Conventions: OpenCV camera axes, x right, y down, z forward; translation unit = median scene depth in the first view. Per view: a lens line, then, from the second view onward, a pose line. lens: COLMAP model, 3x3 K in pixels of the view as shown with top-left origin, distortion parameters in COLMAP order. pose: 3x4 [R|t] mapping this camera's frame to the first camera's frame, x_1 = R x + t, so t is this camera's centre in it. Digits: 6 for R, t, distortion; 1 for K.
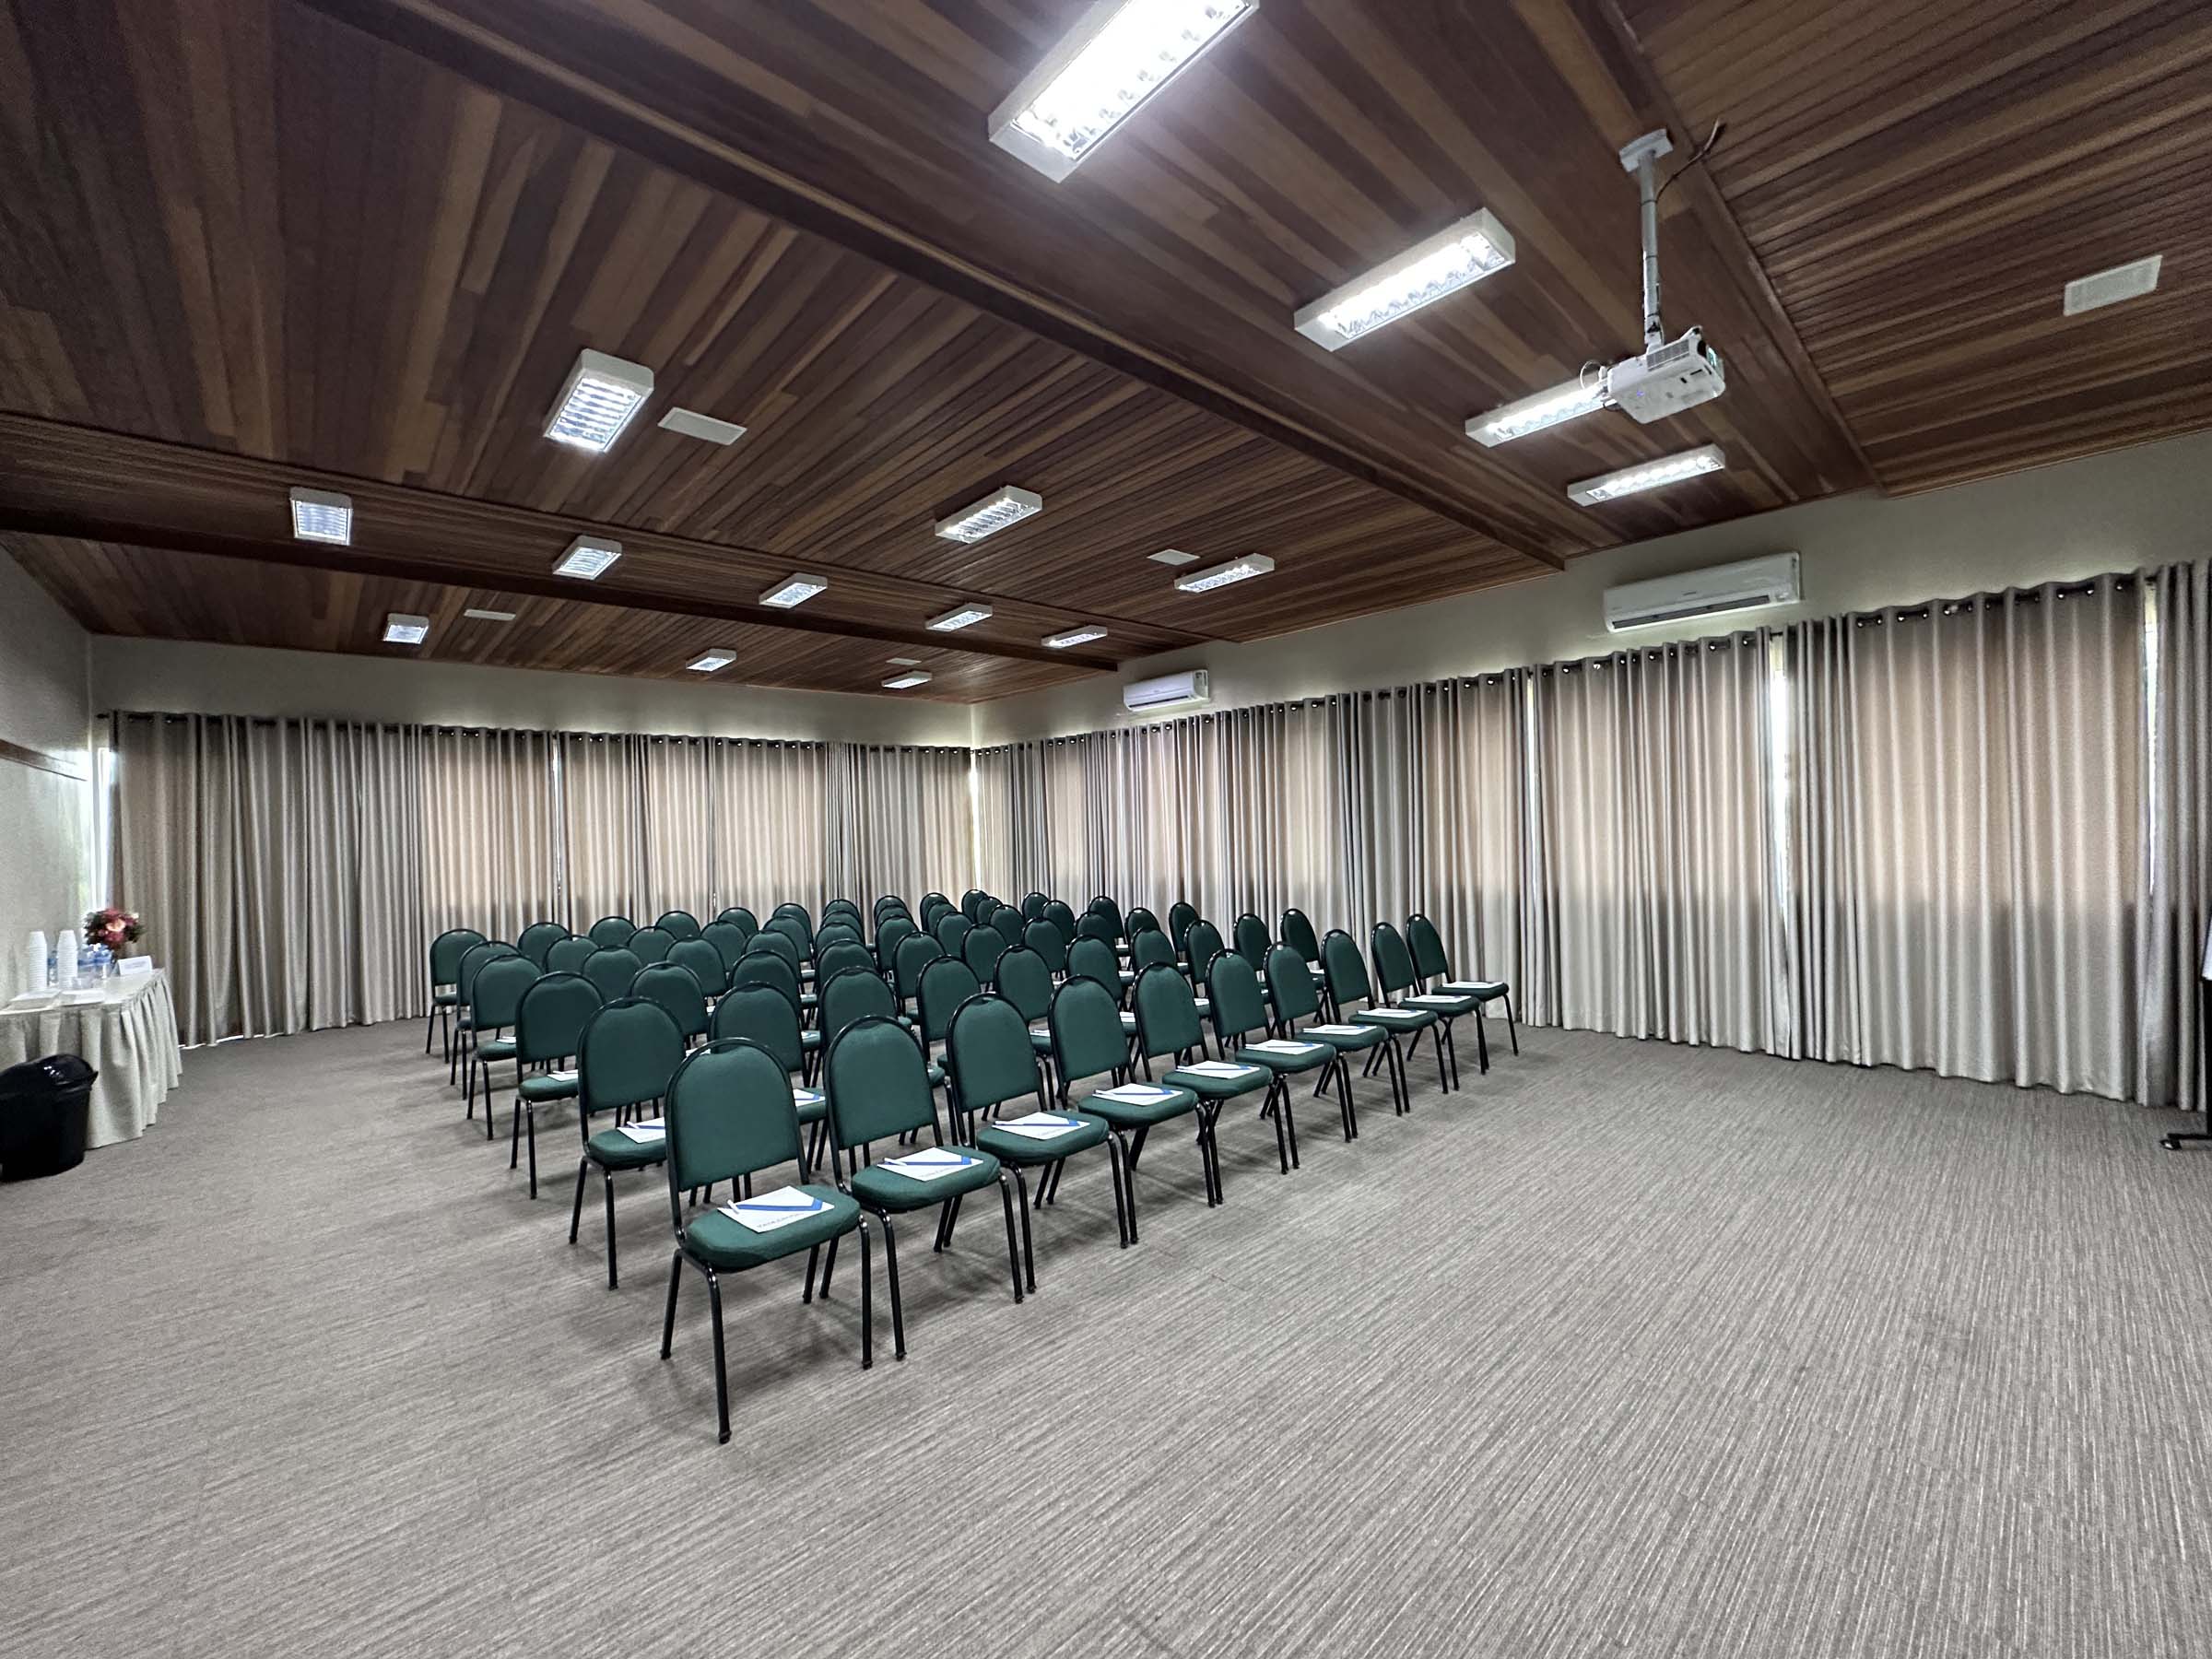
lens RADIAL K [[887.7, 0, 1100.3], [0, 887.7, 819.4], [0, 0, 1]] dist [-0.001800, -0.000266]
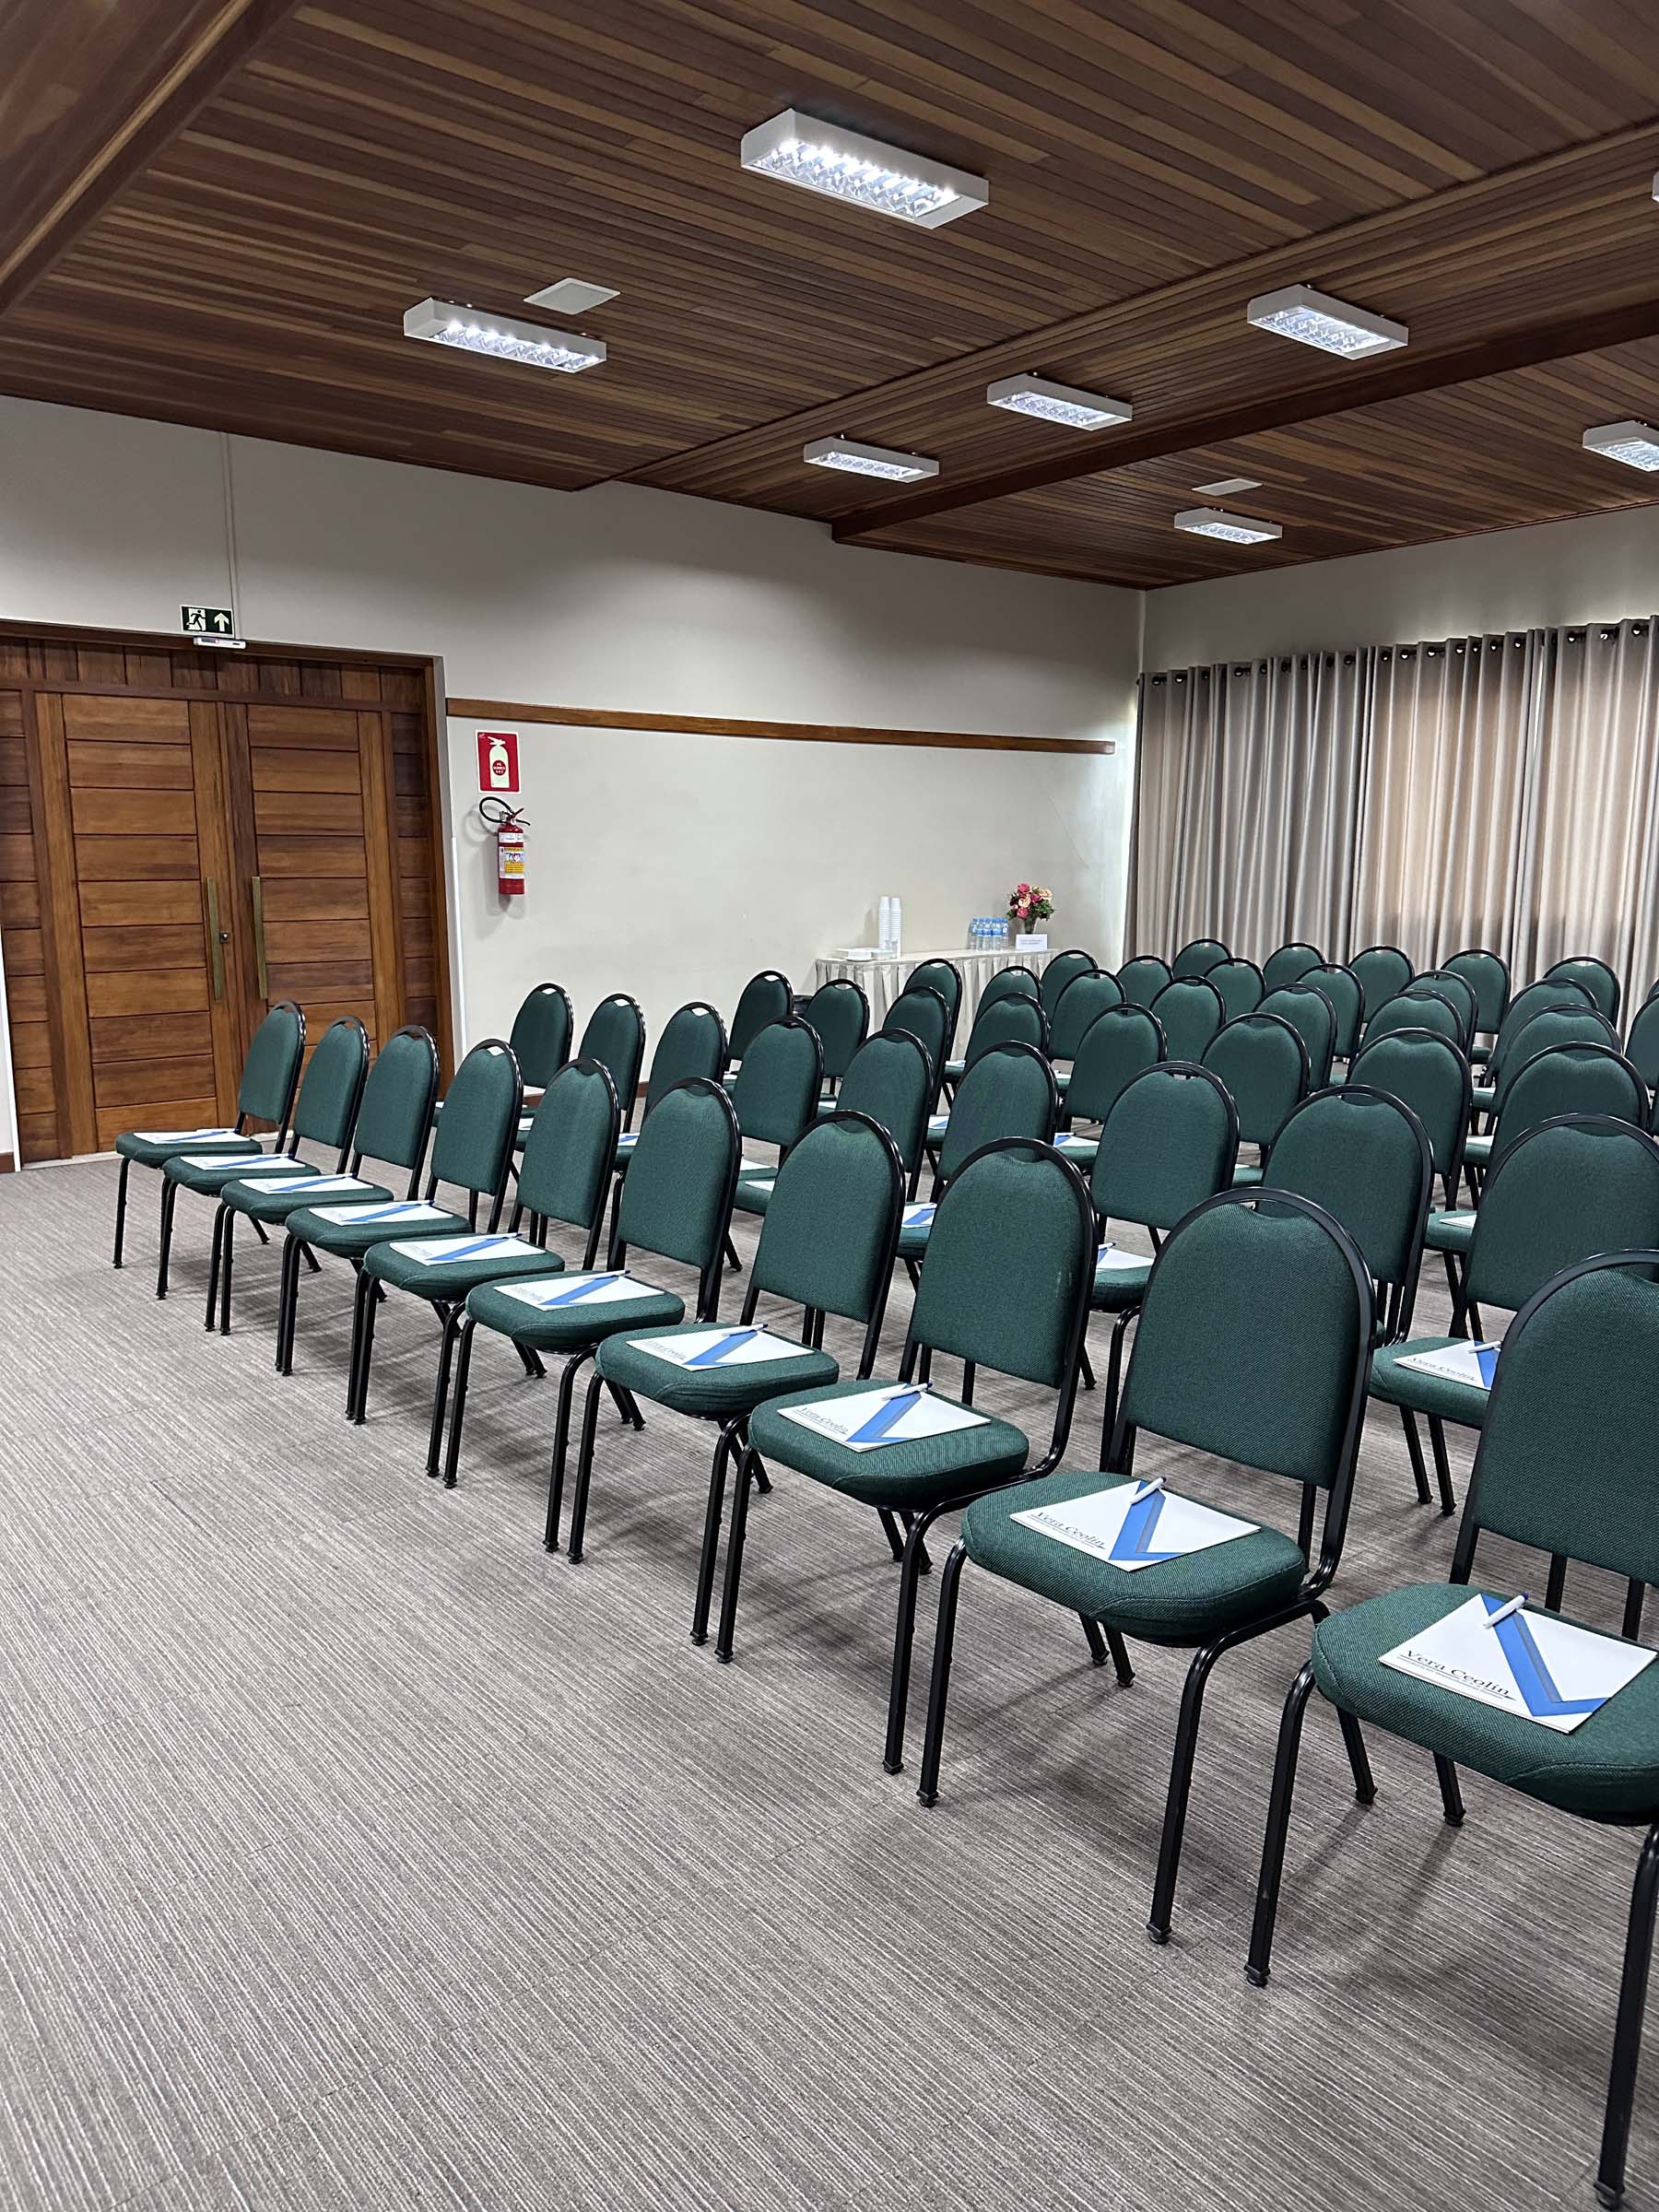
lens RADIAL K [[1545.3, 0, 831.2], [0, 1545.3, 1122.3], [0, 0, 1]] dist [0.088533, -0.098405]
pose [[-0.044613, 0.204250, -0.977902, 0.533968], [0.014016, 0.978908, 0.203821, 0.000907], [0.998906, -0.004613, -0.046535, 0.639372]]
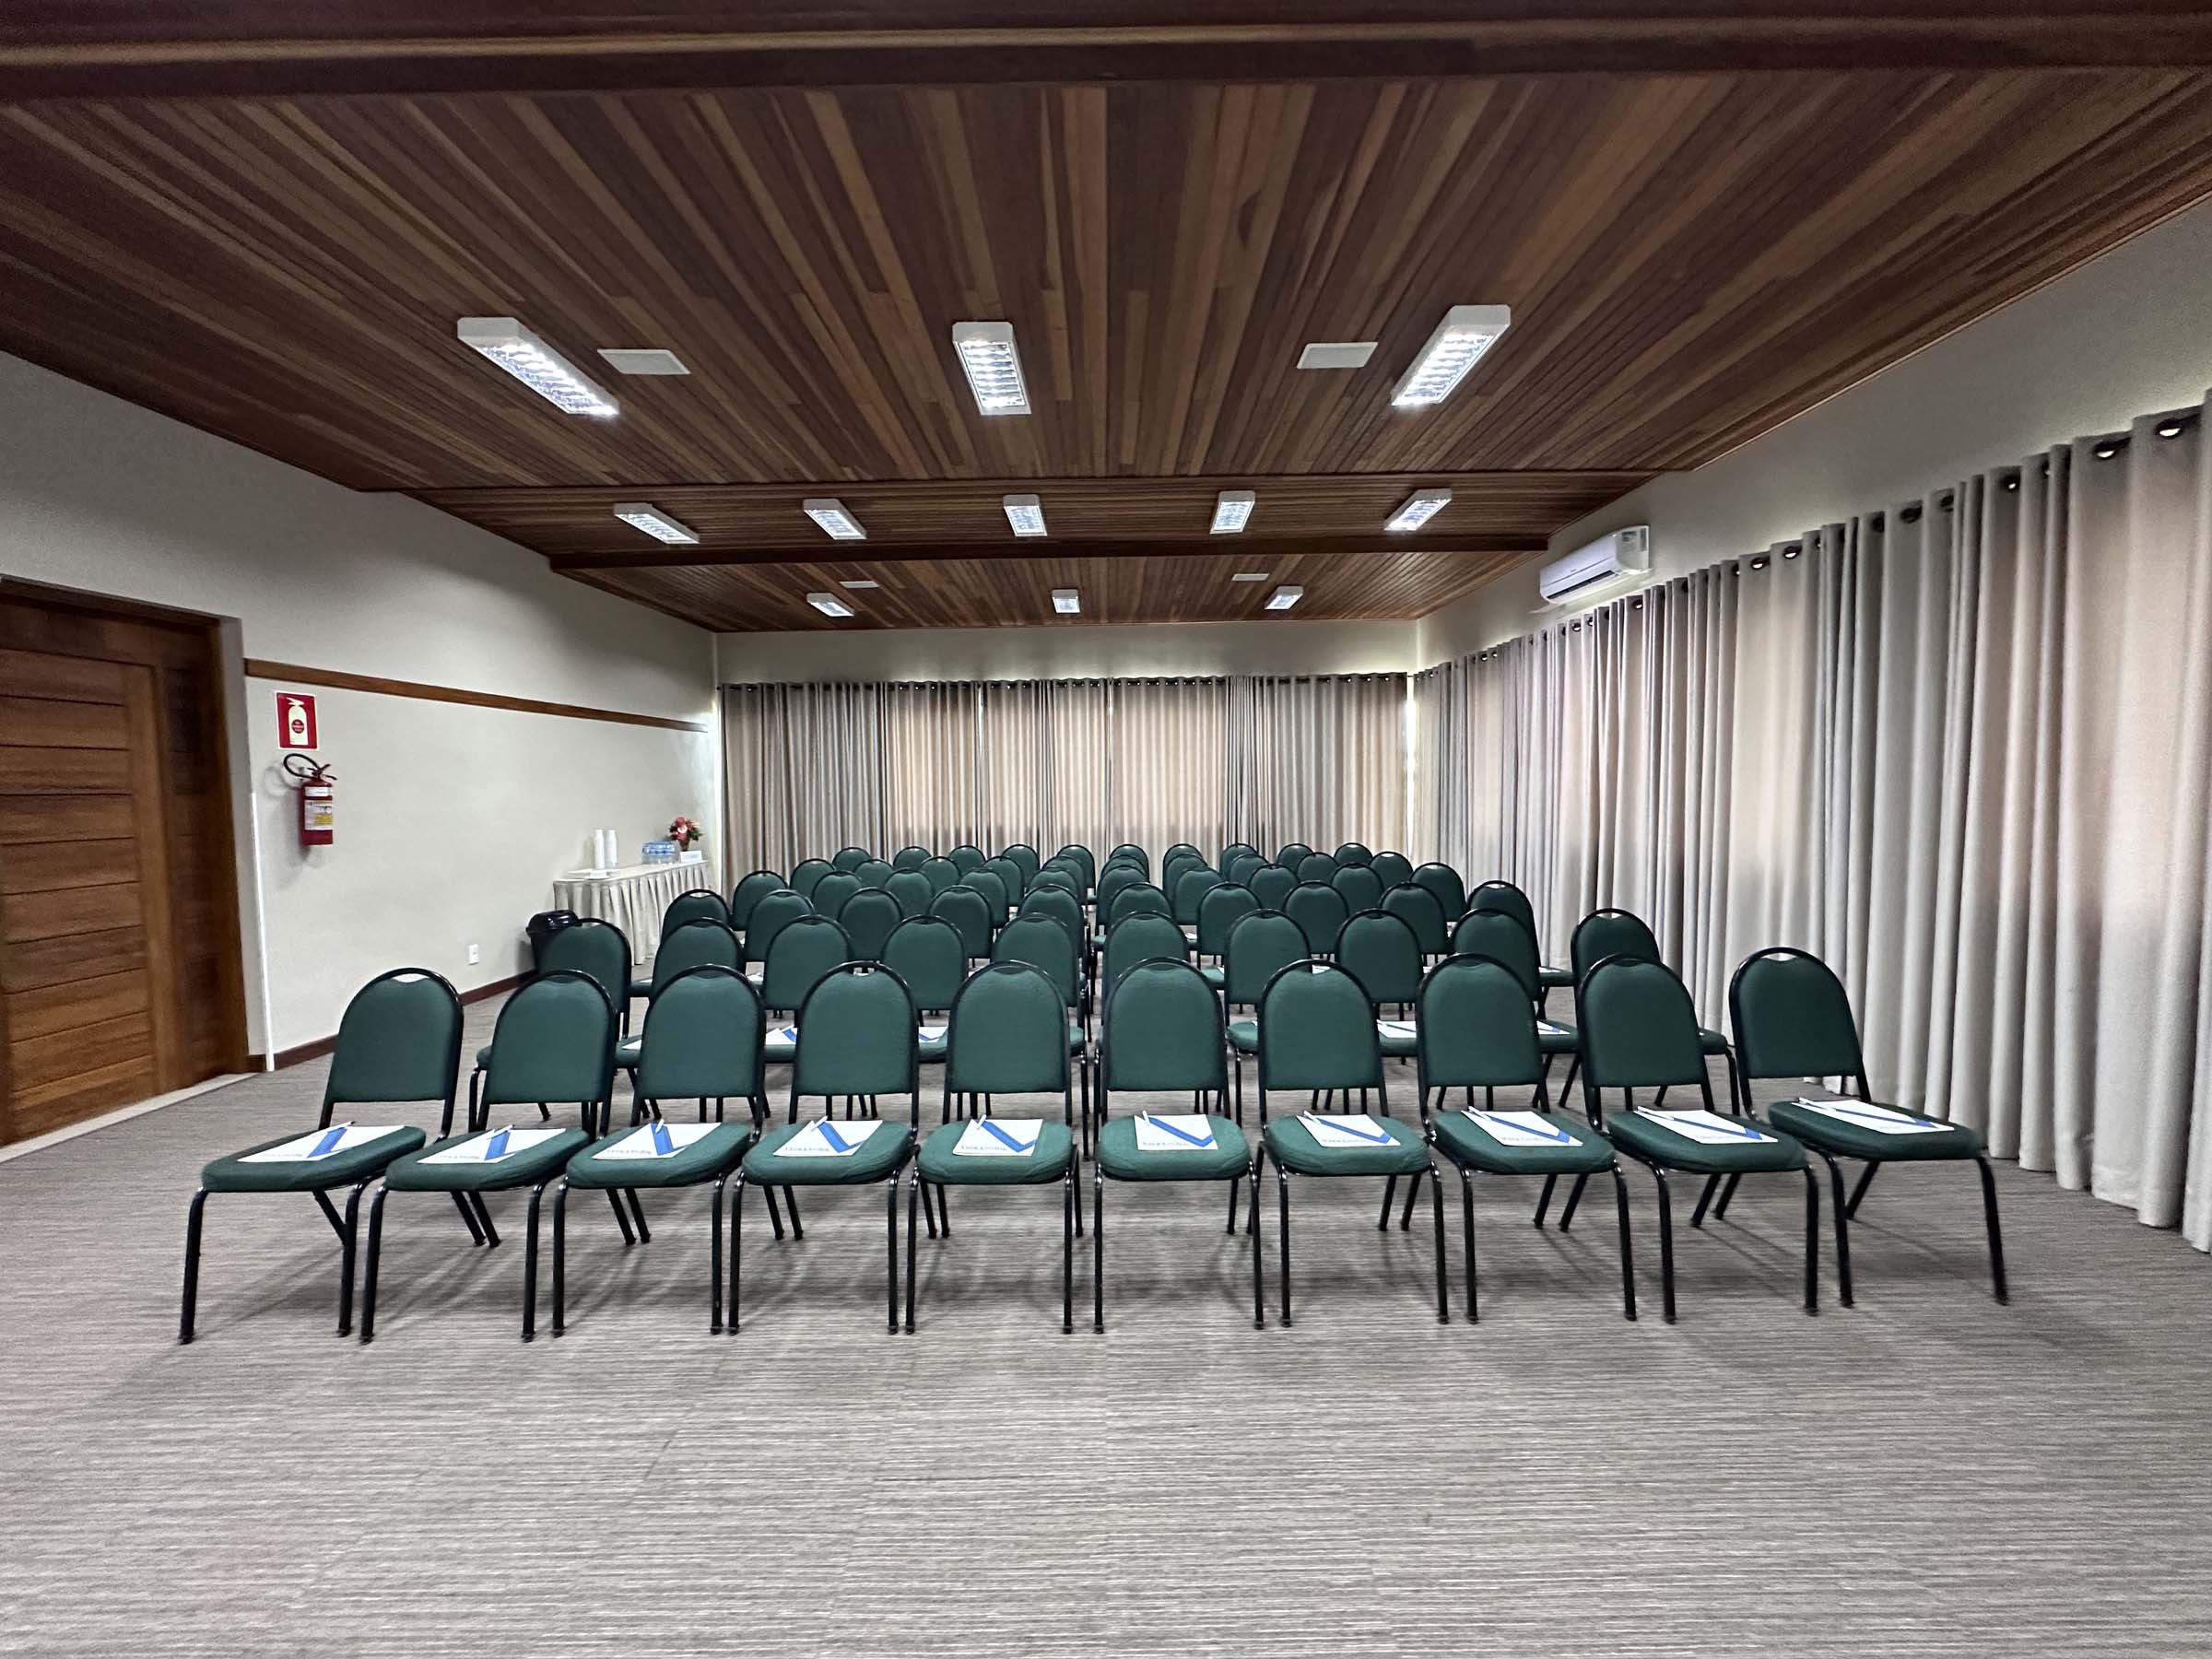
lens RADIAL K [[876.0, 0, 1106.0], [0, 876.0, 836.4], [0, 0, 1]] dist [-0.000077, -0.000180]
pose [[0.737060, 0.061702, -0.673005, 0.309135], [-0.001646, 0.995984, 0.089511, -0.001139], [0.675826, -0.064867, 0.734202, 0.294402]]
